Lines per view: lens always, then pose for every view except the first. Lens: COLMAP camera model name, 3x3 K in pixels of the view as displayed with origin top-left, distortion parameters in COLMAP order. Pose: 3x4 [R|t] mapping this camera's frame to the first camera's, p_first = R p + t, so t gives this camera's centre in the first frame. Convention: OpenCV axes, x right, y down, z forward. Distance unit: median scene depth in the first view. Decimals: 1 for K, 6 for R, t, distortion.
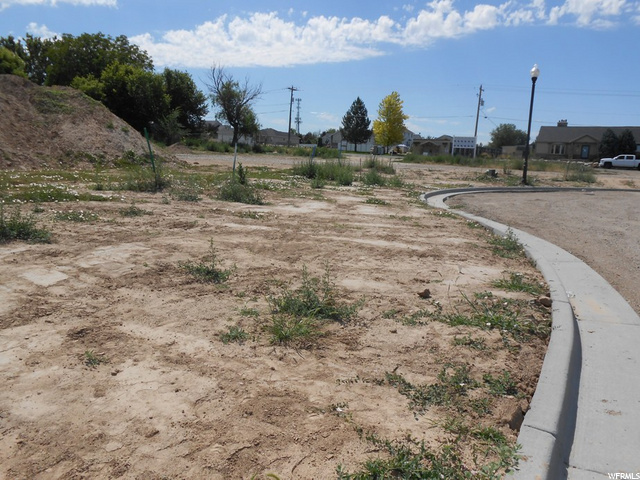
lens RADIAL K [[501.2, 0, 317.0], [0, 501.2, 248.5], [0, 0, 1]] dist [-0.010500, 0.011240]
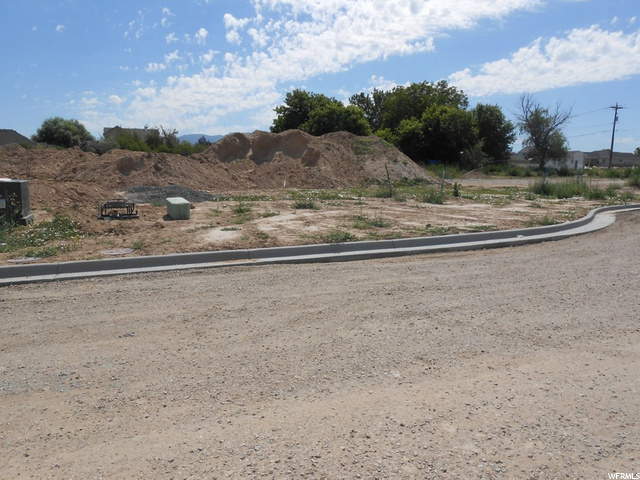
lens RADIAL K [[501.2, 0, 317.0], [0, 501.2, 248.5], [0, 0, 1]] dist [-0.010500, 0.011240]
pose [[0.806684, 0.049013, -0.588947, 0.087511], [-0.080594, 0.996368, -0.027470, 0.022583], [0.585462, 0.069625, 0.807705, -0.096277]]
